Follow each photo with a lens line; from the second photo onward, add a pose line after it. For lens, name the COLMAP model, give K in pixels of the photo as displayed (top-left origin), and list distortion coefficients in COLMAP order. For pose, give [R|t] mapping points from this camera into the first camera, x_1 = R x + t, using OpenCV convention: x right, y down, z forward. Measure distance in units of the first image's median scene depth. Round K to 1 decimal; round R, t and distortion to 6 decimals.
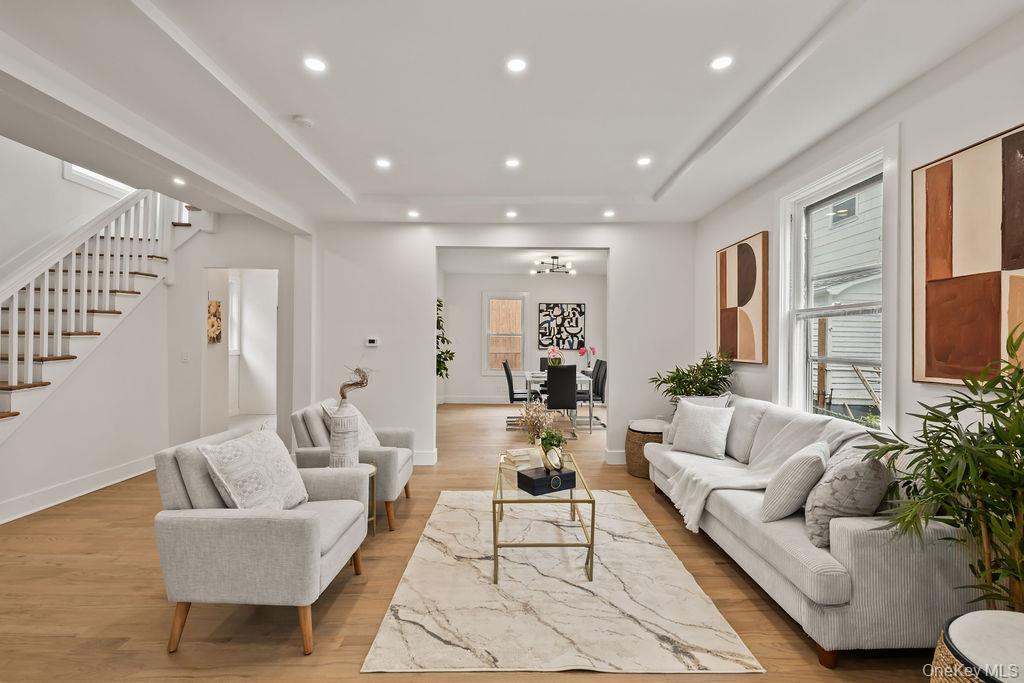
lens RADIAL K [[434.9, 0, 509.1], [0, 434.9, 341.5], [0, 0, 1]] dist [0.002499, 0.000259]
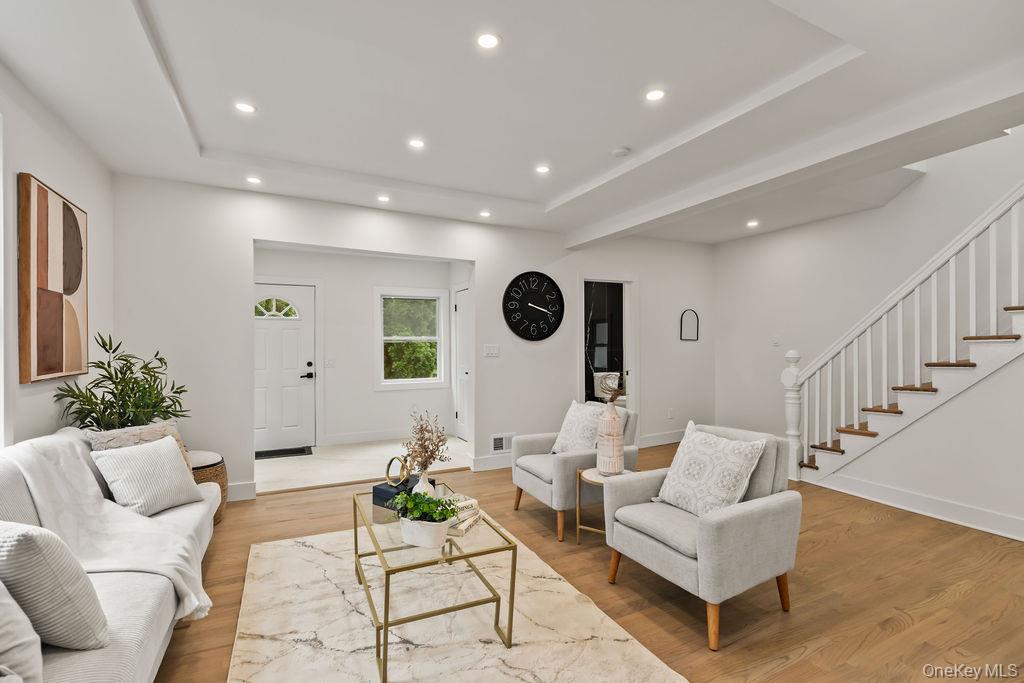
lens RADIAL K [[463.6, 0, 513.6], [0, 463.6, 345.3], [0, 0, 1]] dist [-0.002128, 0.000084]
pose [[-0.897916, -0.002559, -0.440160, 0.091355], [-0.003037, 0.999995, 0.000382, 0.000236], [0.440157, 0.001680, -0.897919, 0.578705]]
